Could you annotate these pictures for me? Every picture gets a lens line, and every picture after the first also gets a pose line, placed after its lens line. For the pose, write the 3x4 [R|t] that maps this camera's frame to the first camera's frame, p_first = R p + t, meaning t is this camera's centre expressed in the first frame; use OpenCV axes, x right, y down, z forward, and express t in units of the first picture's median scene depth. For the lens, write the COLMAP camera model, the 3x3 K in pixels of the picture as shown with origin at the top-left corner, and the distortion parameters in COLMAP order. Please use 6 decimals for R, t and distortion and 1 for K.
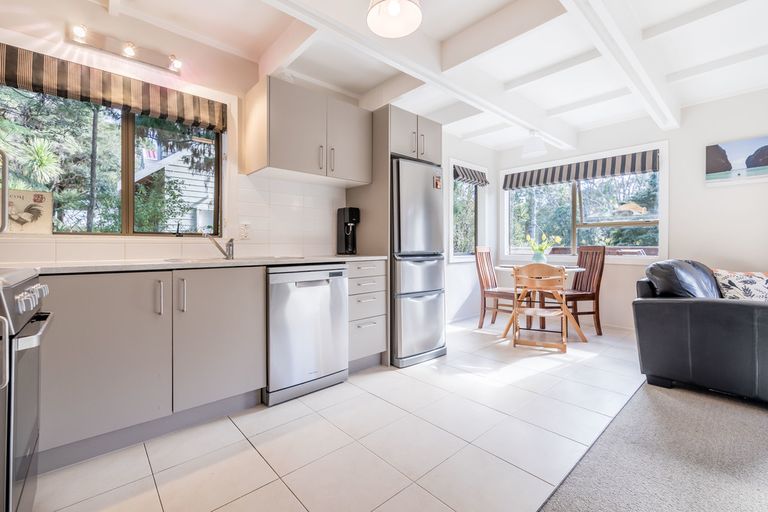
lens RADIAL K [[334.5, 0, 369.4], [0, 334.5, 247.0], [0, 0, 1]] dist [0.002923, -0.001284]
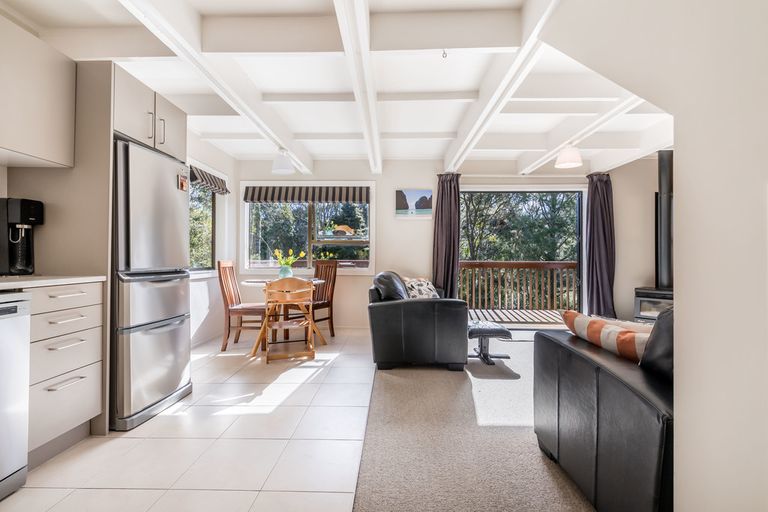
lens RADIAL K [[334.5, 0, 386.7], [0, 334.5, 254.5], [0, 0, 1]] dist [0.002923, -0.001284]
pose [[0.665244, 0.012532, 0.746521, -0.077037], [-0.002484, 0.999891, -0.014572, -0.008674], [-0.746622, 0.007839, 0.665202, 0.093286]]
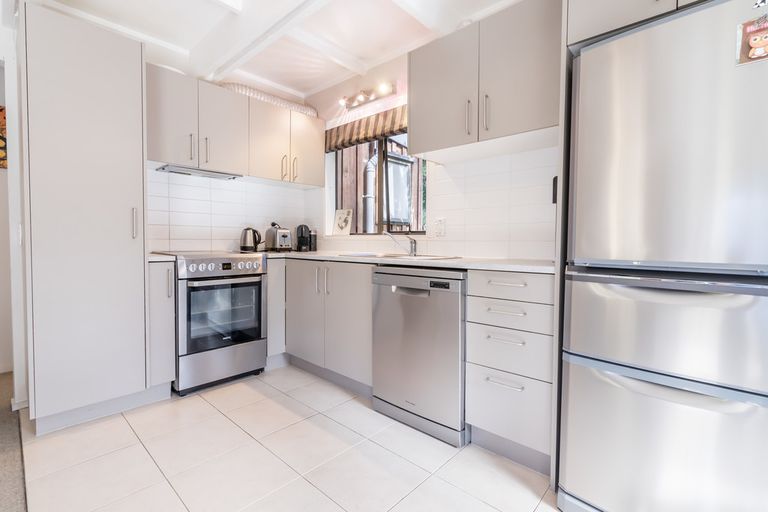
lens RADIAL K [[334.5, 0, 392.1], [0, 334.5, 251.3], [0, 0, 1]] dist [0.002923, -0.001284]
pose [[0.140079, 0.037132, -0.989444, 0.482311], [-0.001844, 0.999305, 0.037241, -0.012459], [0.990139, -0.003392, 0.140051, 0.674256]]
